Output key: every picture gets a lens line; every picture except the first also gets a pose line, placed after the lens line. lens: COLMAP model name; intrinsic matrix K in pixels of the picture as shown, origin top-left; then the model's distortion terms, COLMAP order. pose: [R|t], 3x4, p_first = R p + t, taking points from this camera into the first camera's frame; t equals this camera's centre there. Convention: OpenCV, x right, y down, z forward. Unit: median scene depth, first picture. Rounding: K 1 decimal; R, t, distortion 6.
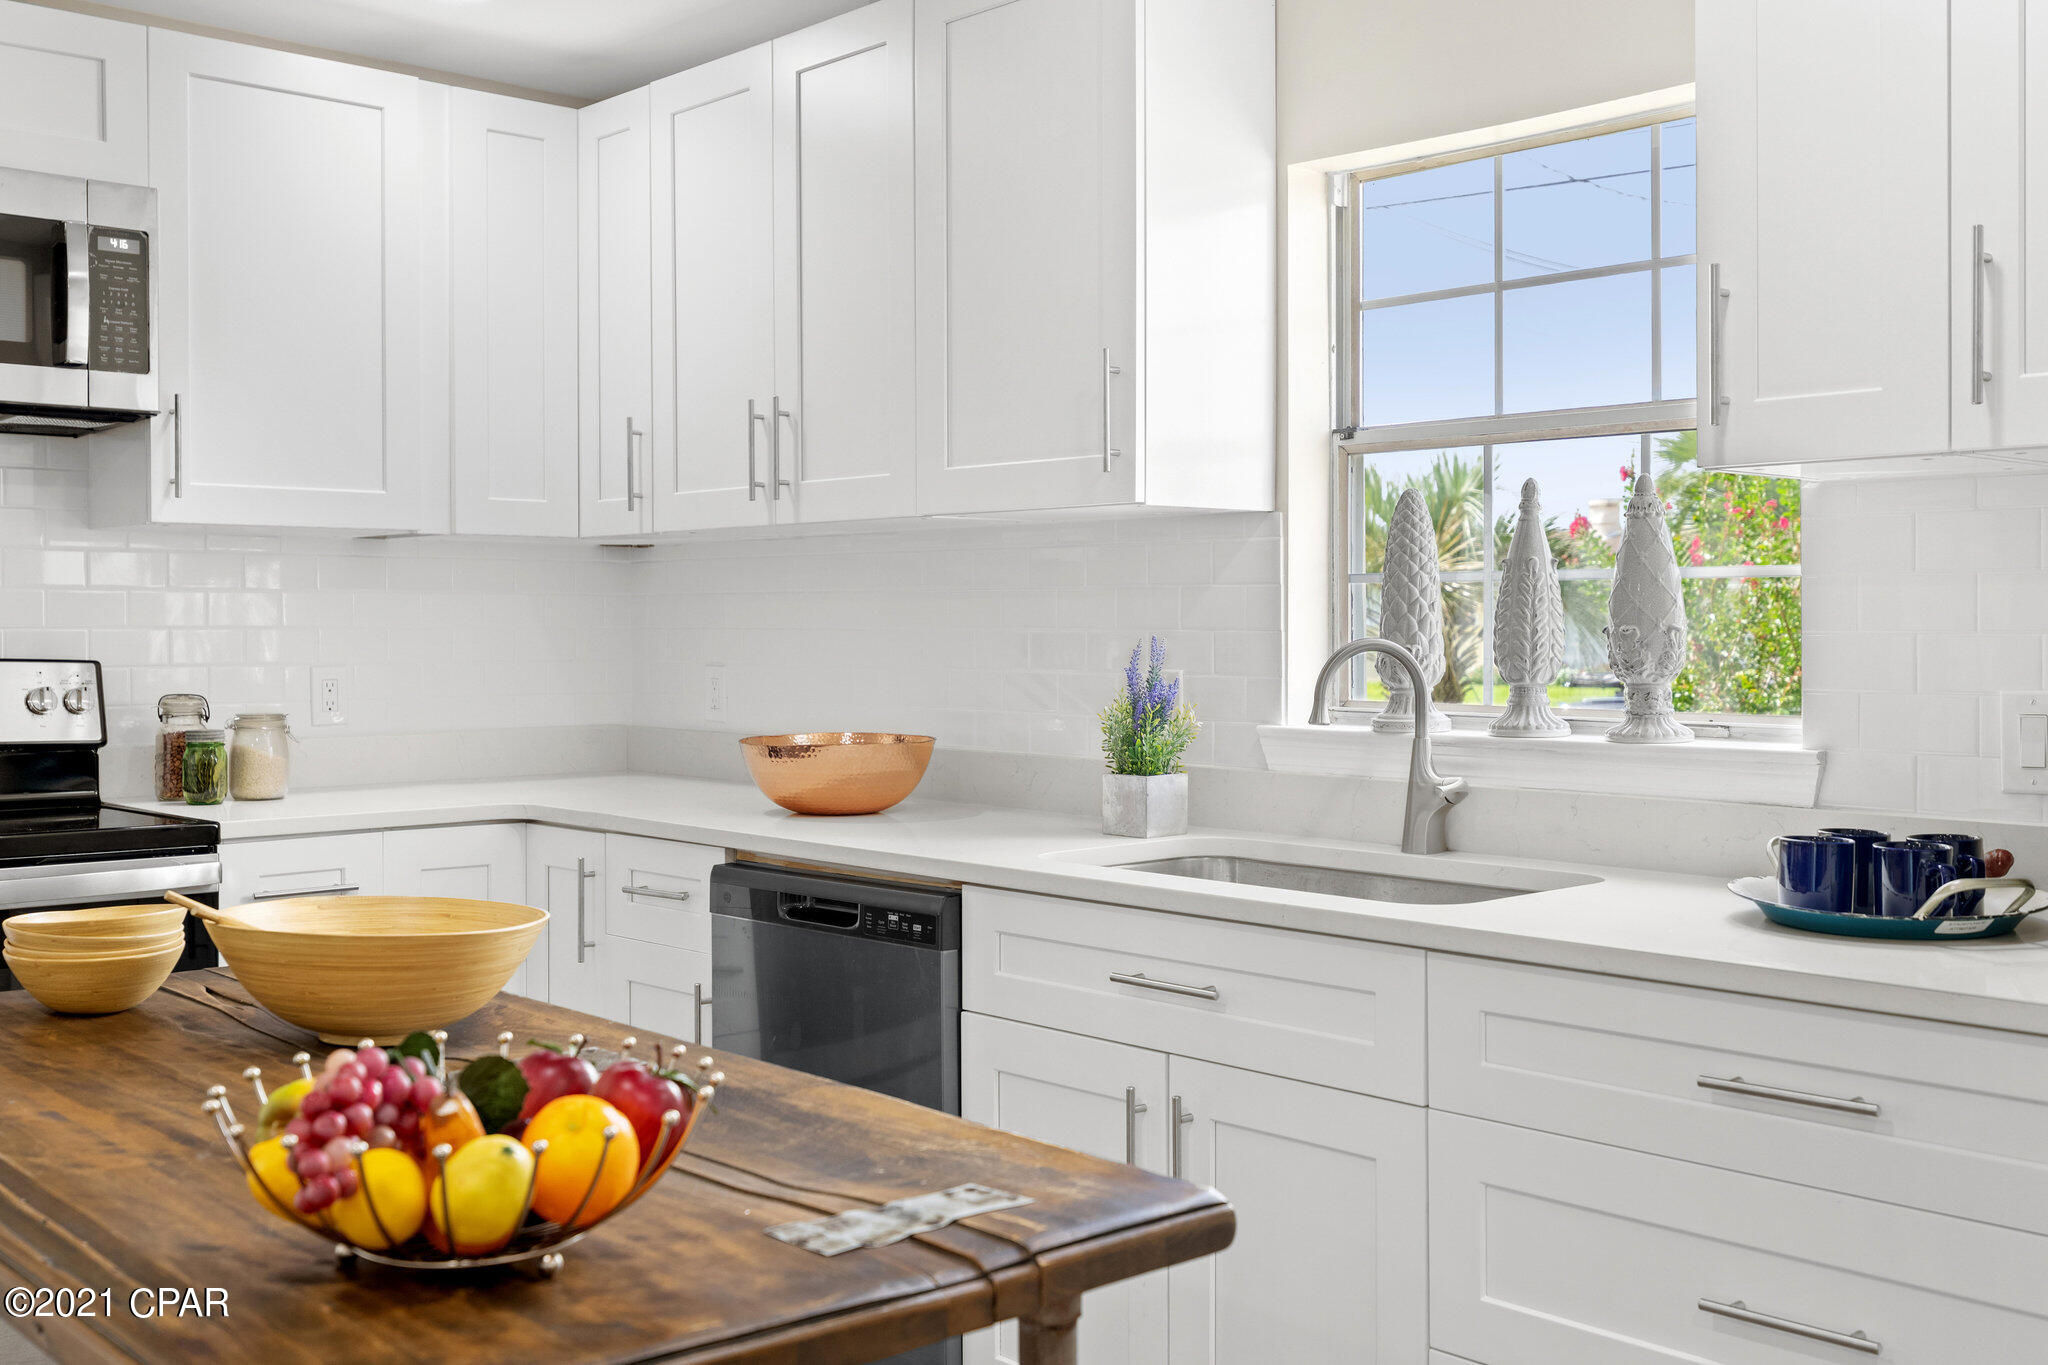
lens RADIAL K [[2064.0, 0, 1040.3], [0, 2064.0, 638.4], [0, 0, 1]] dist [-0.003511, 0.000000]
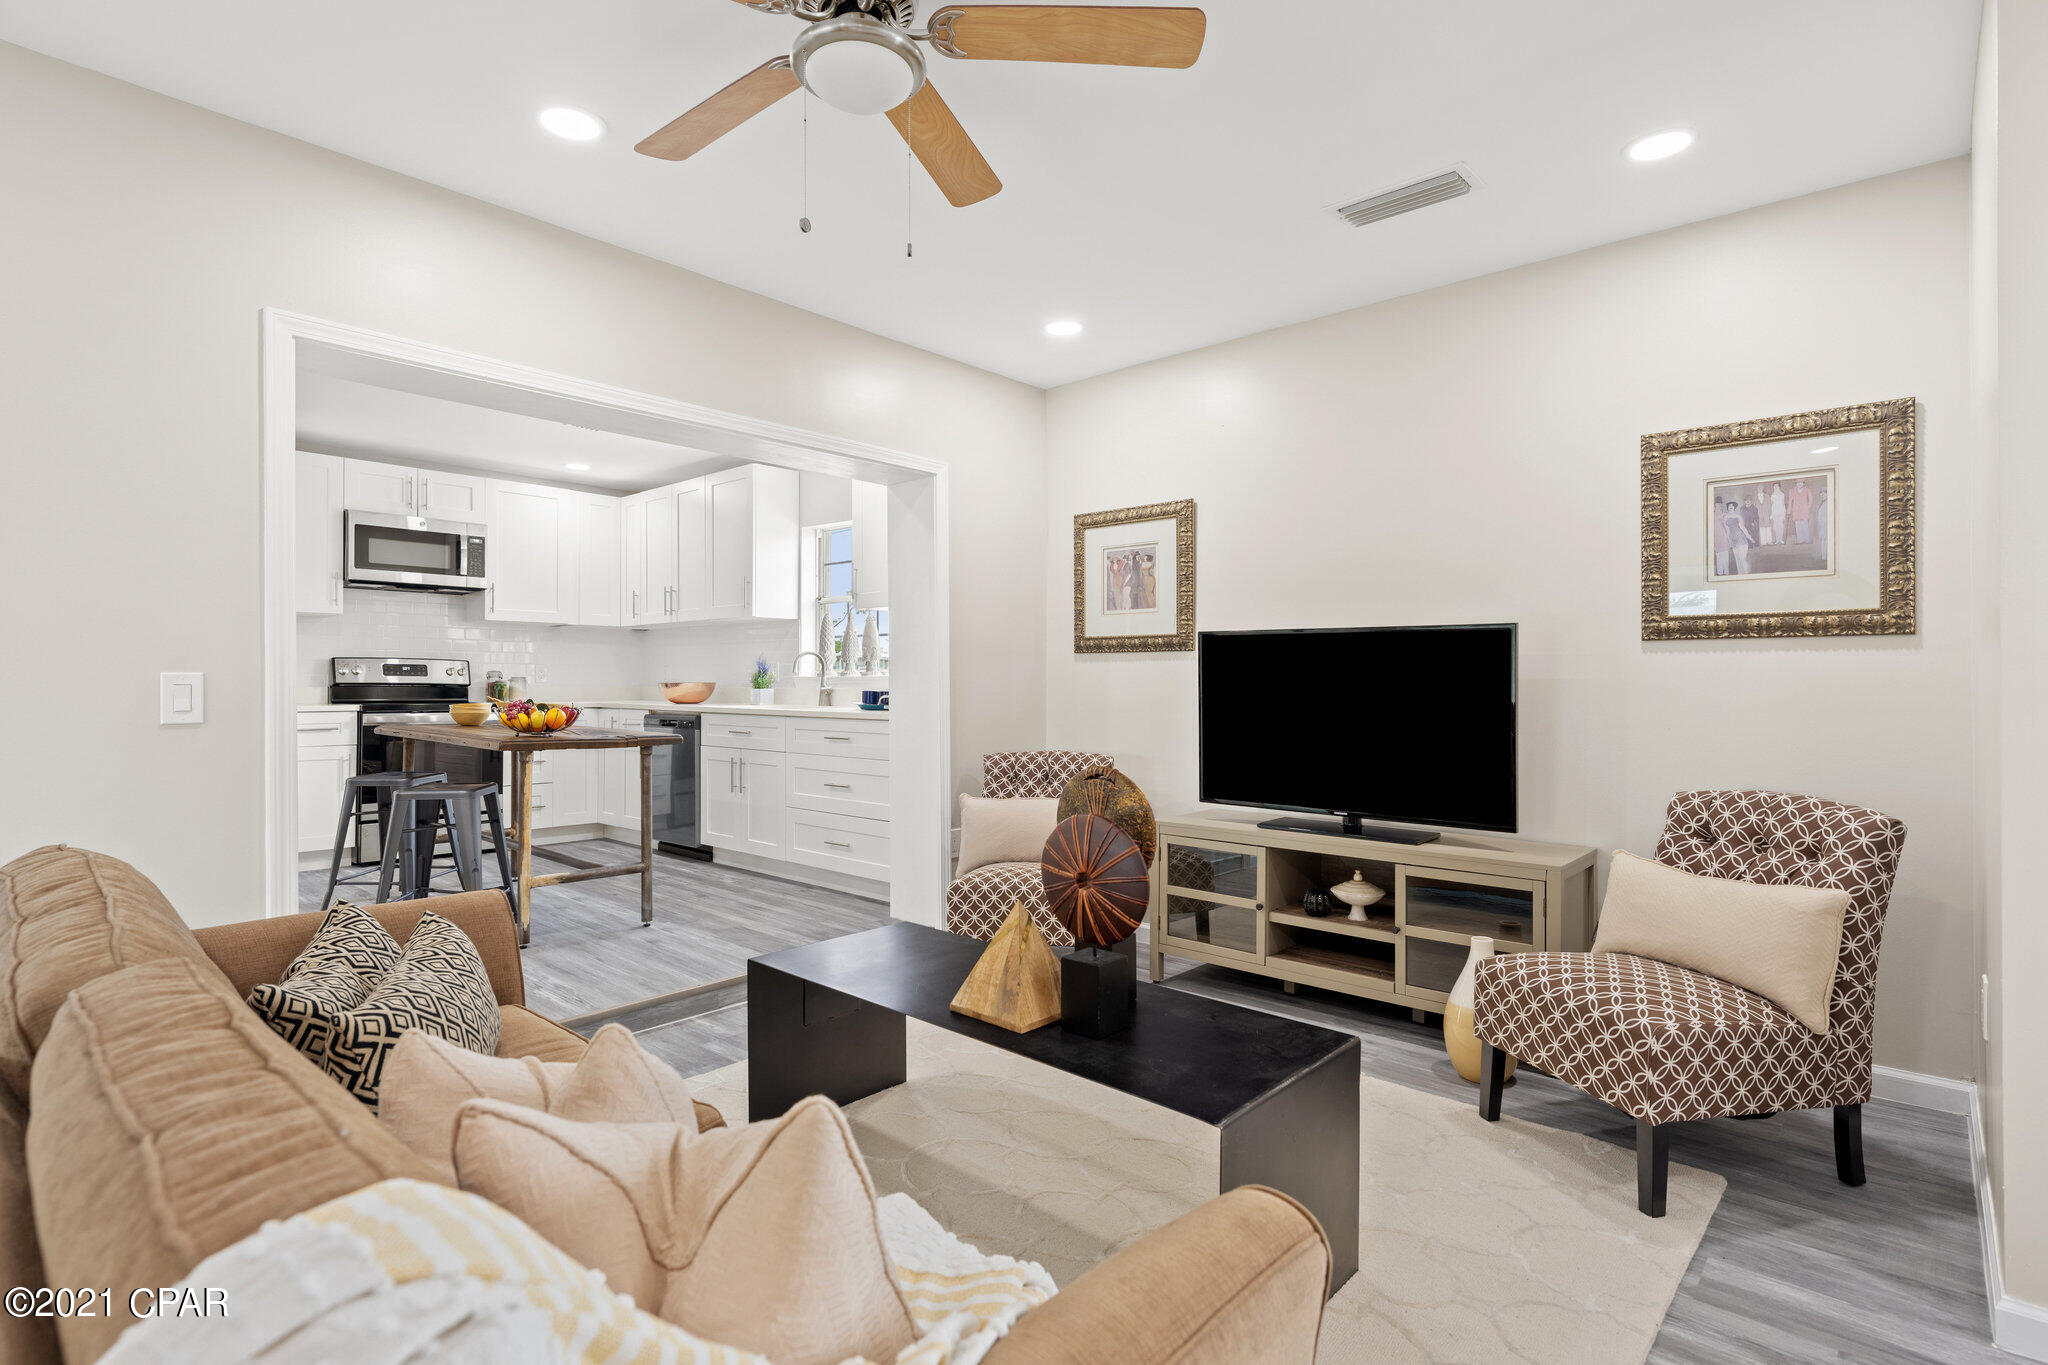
lens RADIAL K [[999.9, 0, 1028.6], [0, 999.9, 676.7], [0, 0, 1]] dist [0.001971, 0.000247]
pose [[0.995914, 0.003486, 0.090243, 0.359997], [-0.002396, 0.999923, -0.012183, 0.063258], [-0.090278, 0.011917, 0.995845, -0.831009]]
